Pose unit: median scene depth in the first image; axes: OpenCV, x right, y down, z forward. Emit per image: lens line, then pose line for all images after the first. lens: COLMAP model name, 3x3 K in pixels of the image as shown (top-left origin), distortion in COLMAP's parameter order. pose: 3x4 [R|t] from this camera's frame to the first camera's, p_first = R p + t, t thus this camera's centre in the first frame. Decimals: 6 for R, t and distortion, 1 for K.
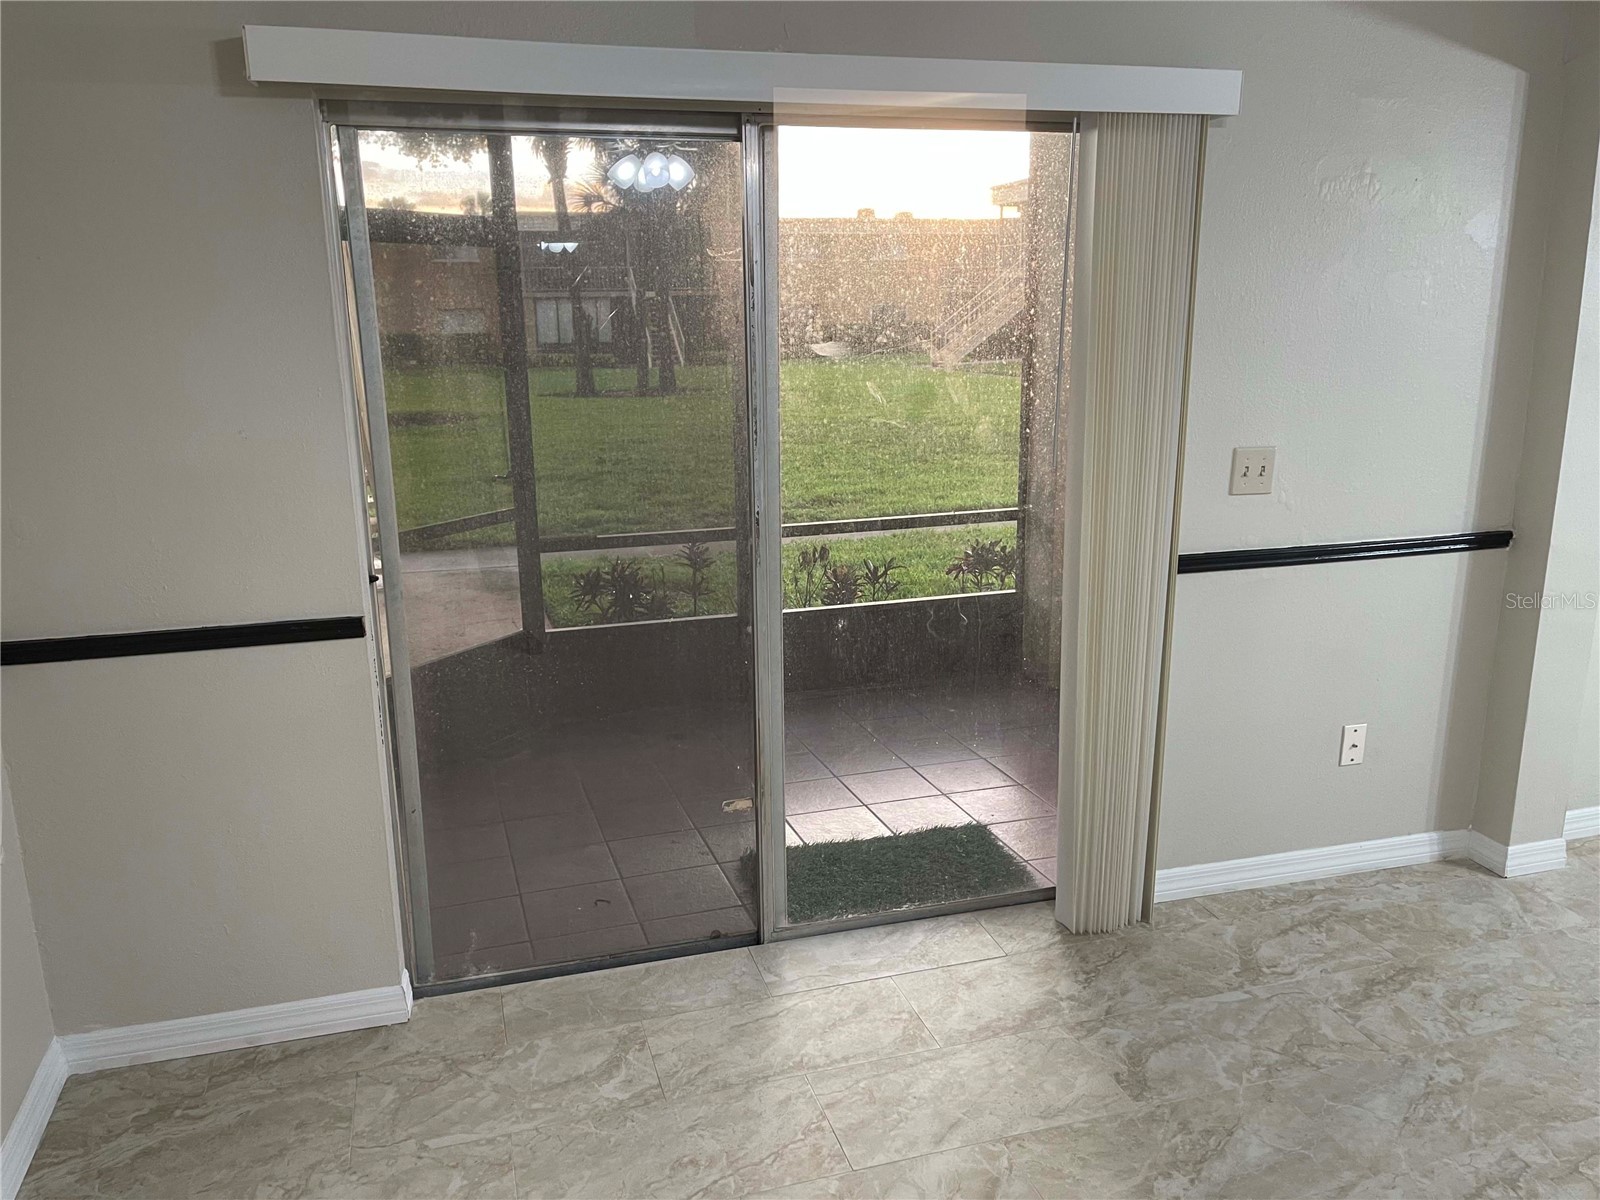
lens RADIAL K [[1196.0, 0, 800.0], [0, 1196.0, 600.0], [0, 0, 1]] dist [0.061245, -0.068436]
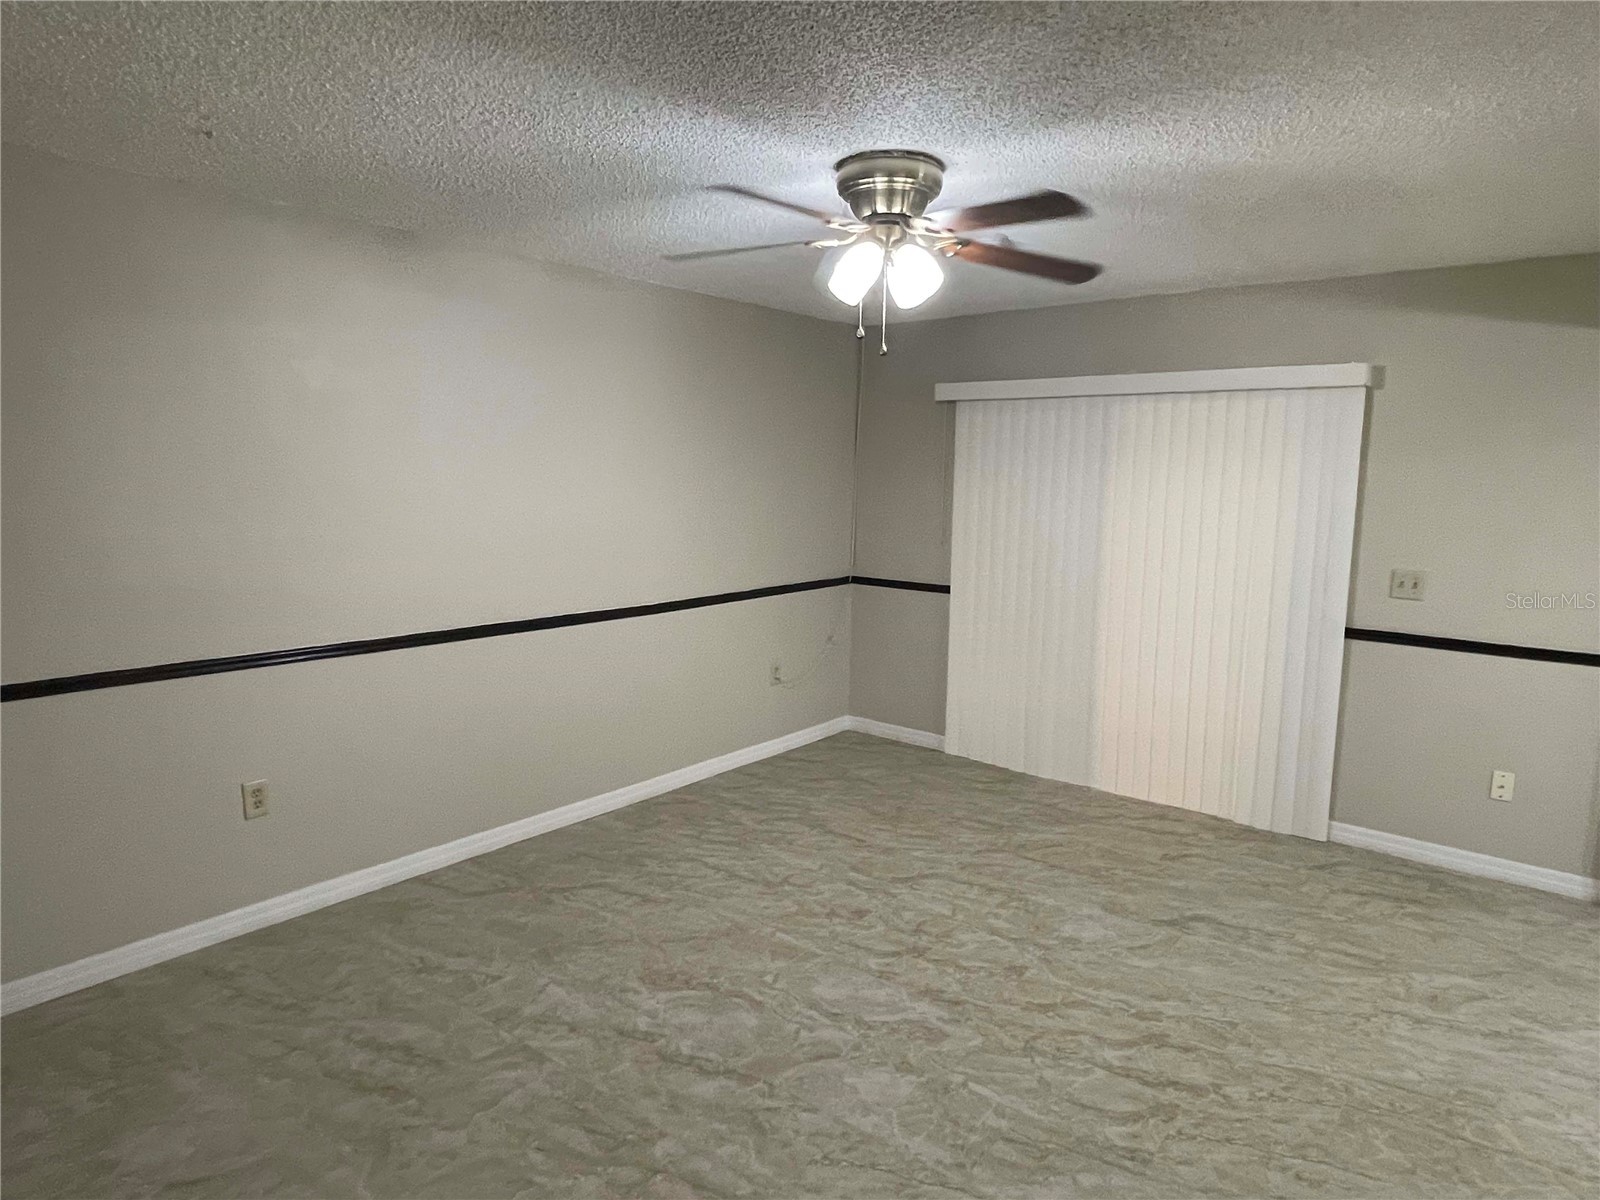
lens RADIAL K [[947.3, 0, 800.0], [0, 947.3, 600.0], [0, 0, 1]] dist [-0.006151, 0.001189]
pose [[0.574096, 0.131903, -0.808094, 0.955784], [-0.215467, 0.976491, 0.006316, 0.084529], [0.789929, 0.170491, 0.589020, -0.413801]]
